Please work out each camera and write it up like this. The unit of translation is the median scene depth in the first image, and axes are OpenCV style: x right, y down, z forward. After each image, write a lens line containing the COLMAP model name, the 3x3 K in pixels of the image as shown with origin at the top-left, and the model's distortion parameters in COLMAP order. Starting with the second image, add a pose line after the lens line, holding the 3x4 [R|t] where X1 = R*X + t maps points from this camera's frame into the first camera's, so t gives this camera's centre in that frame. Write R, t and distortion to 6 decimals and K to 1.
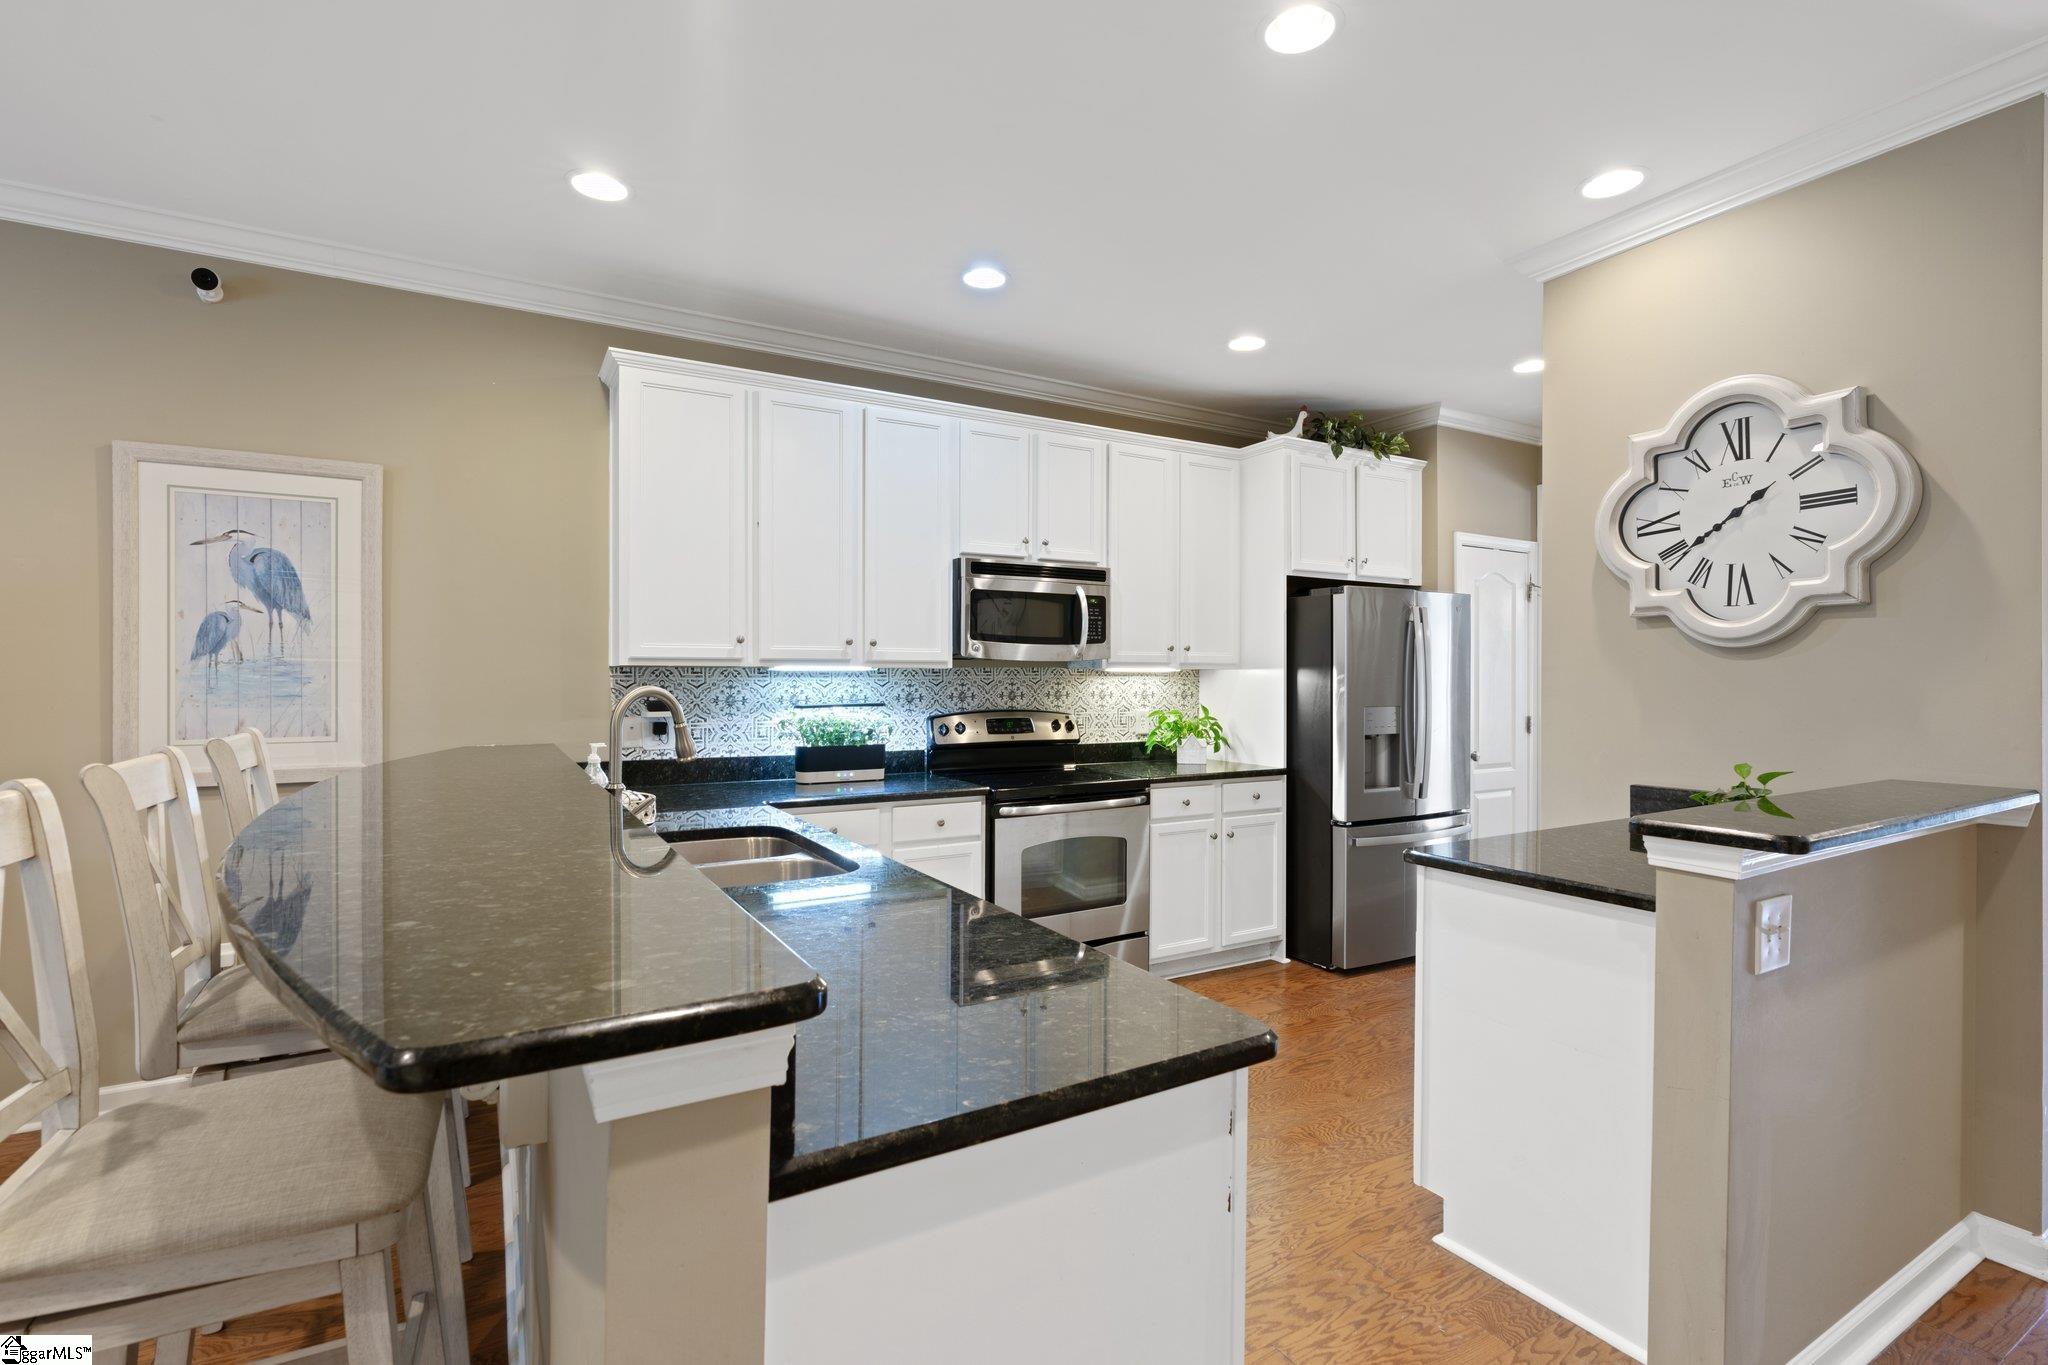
lens RADIAL K [[947.7, 0, 1028.4], [0, 947.7, 675.5], [0, 0, 1]] dist [-0.001669, 0.000417]
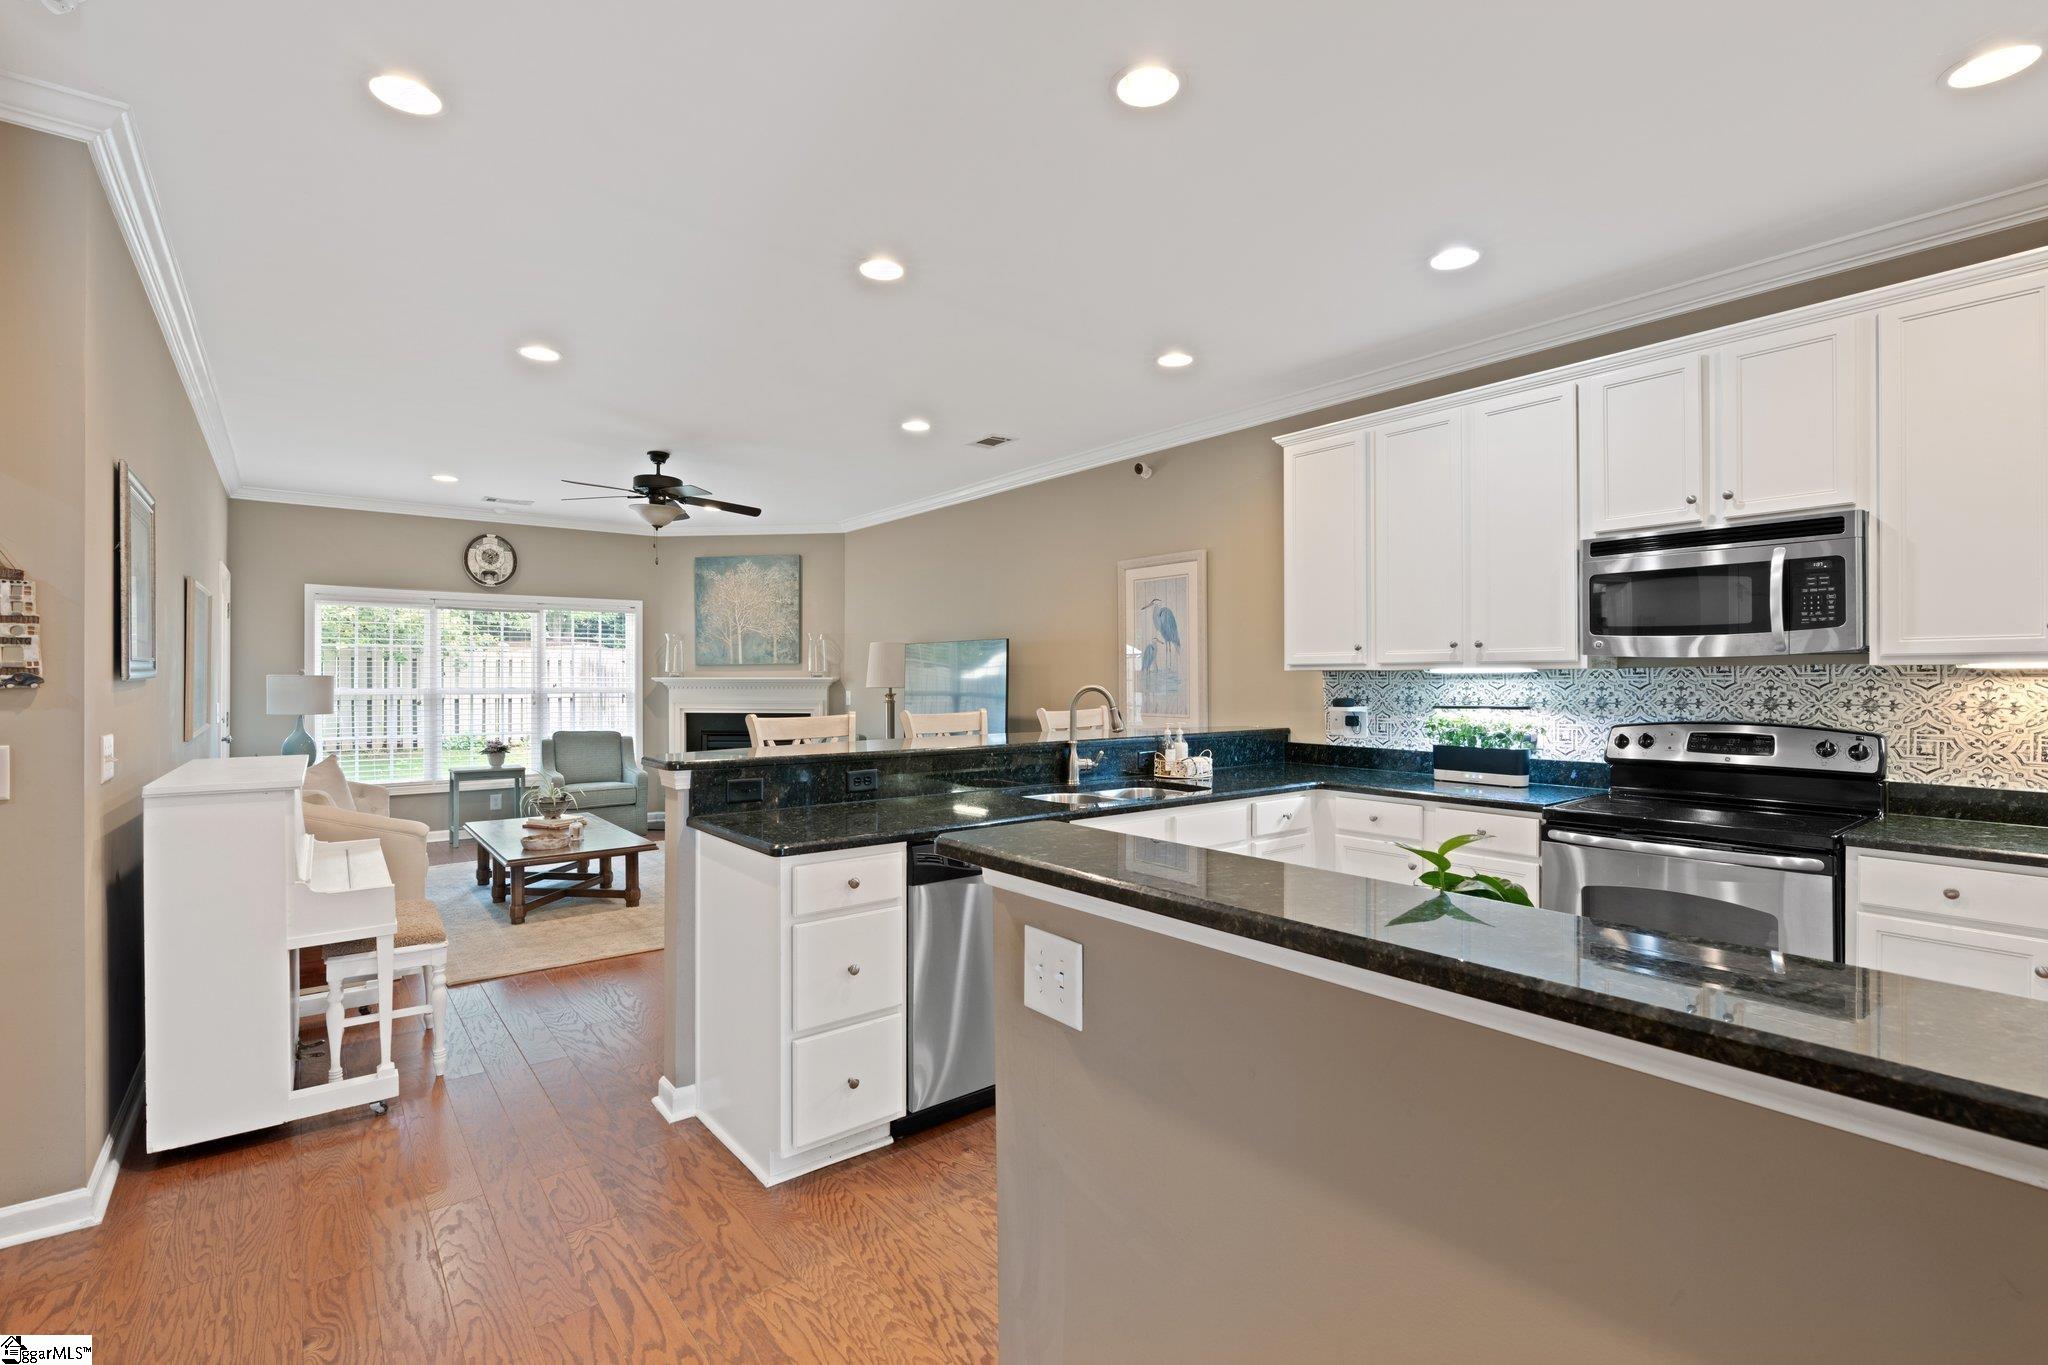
lens RADIAL K [[947.7, 0, 1028.4], [0, 947.7, 675.5], [0, 0, 1]] dist [-0.001669, 0.000417]
pose [[0.134947, -0.002897, -0.990849, 0.747004], [0.006412, 0.999977, -0.002050, -0.003305], [0.990832, -0.006076, 0.134963, 0.402910]]
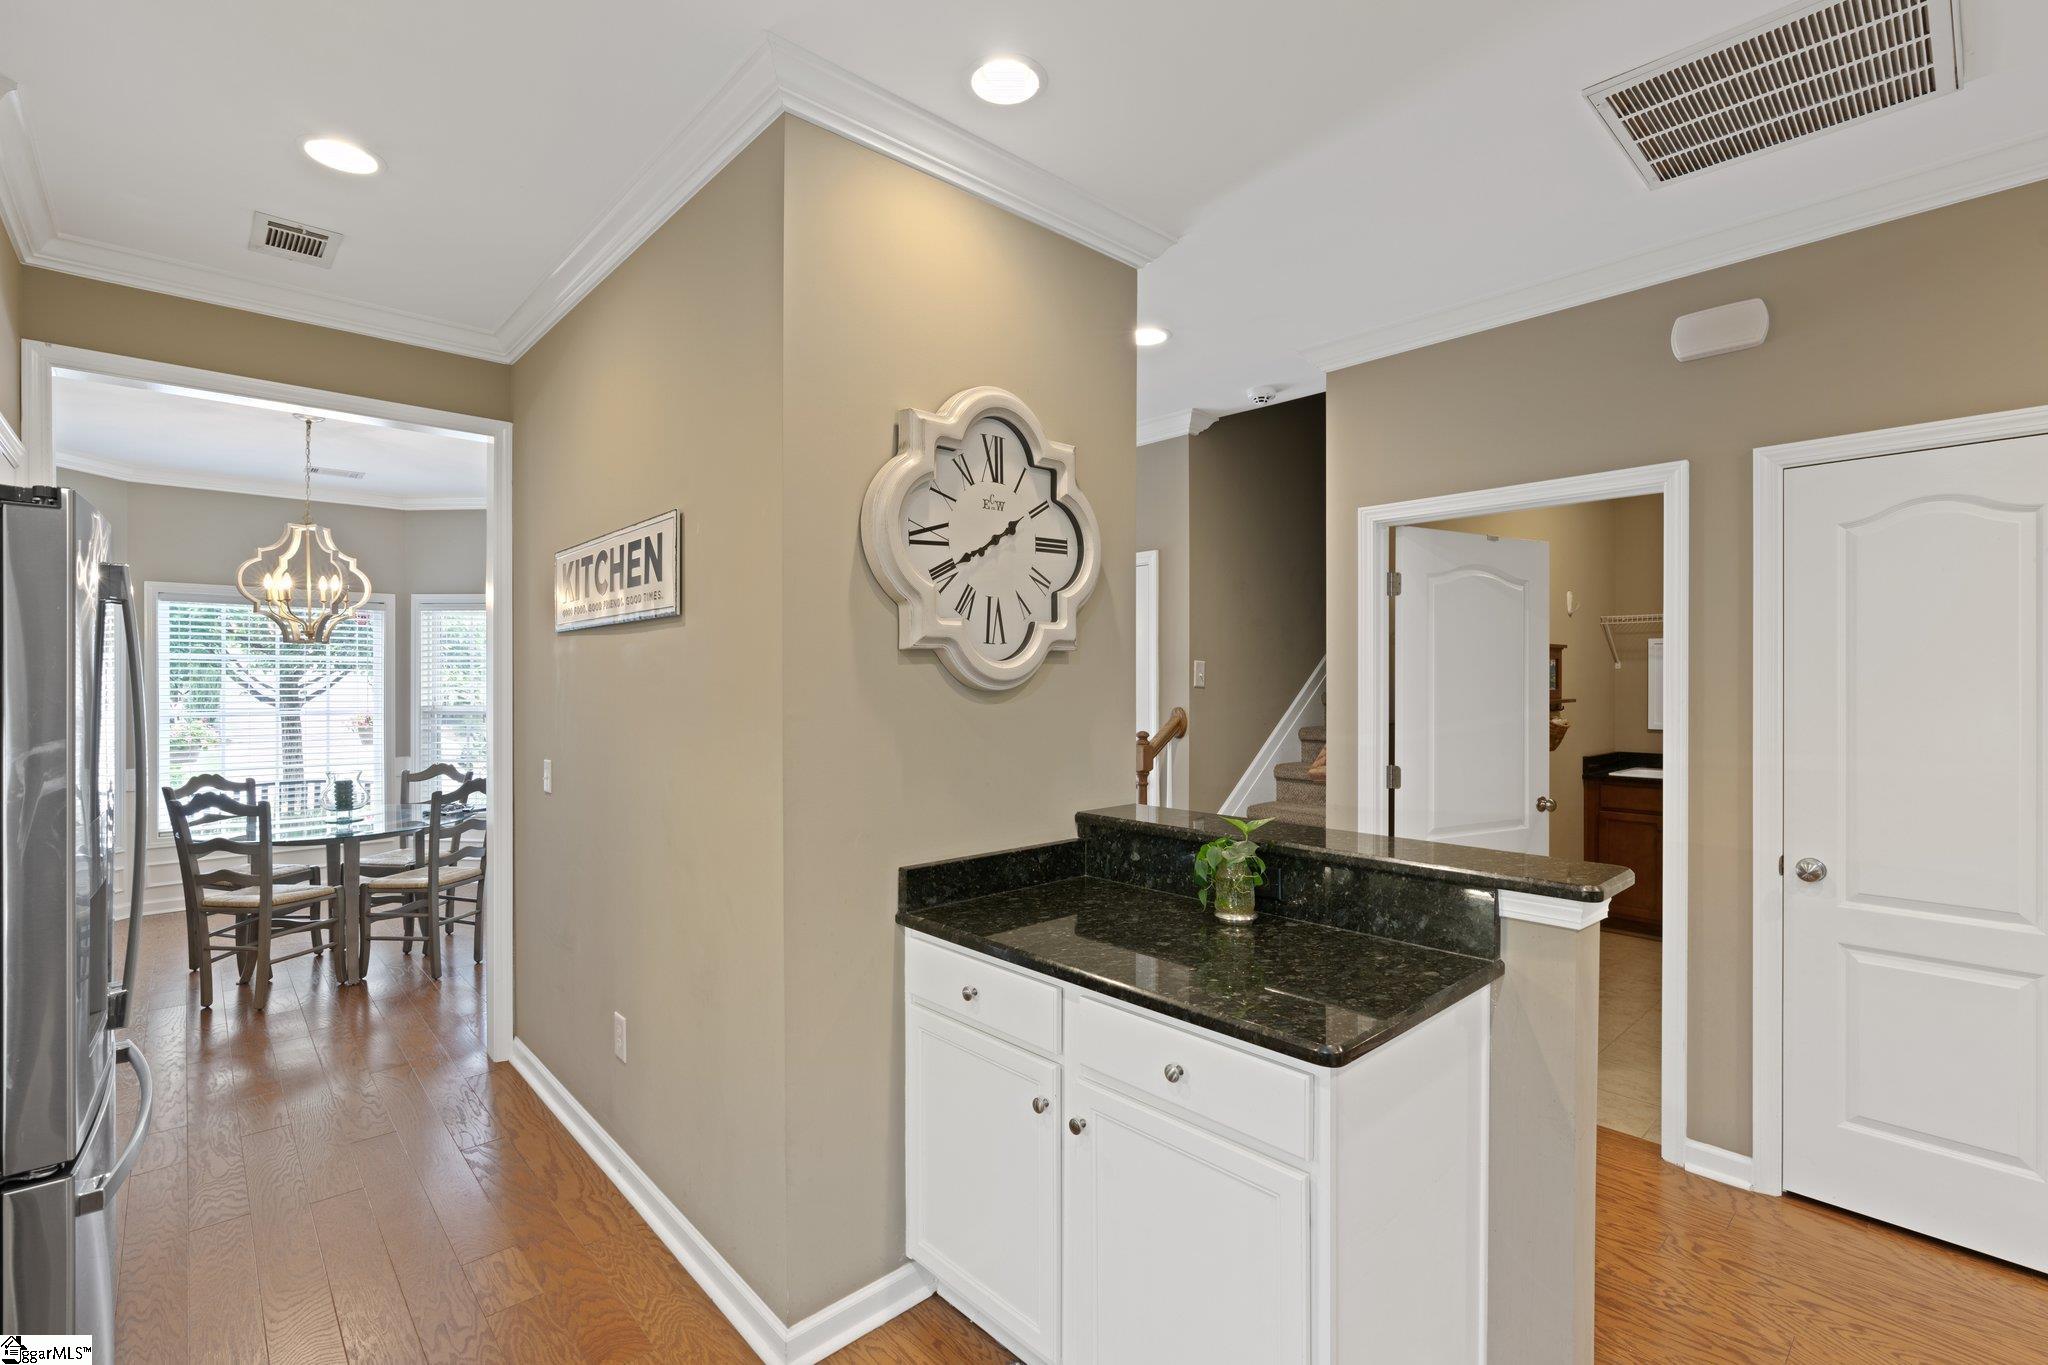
lens RADIAL K [[929.1, 0, 1041.2], [0, 929.1, 674.6], [0, 0, 1]] dist [-0.011214, 0.000177]
pose [[-0.215501, -0.000041, 0.976504, -0.084359], [-0.006349, 0.999979, -0.001360, -0.031090], [-0.976483, -0.006493, -0.215496, 0.811916]]
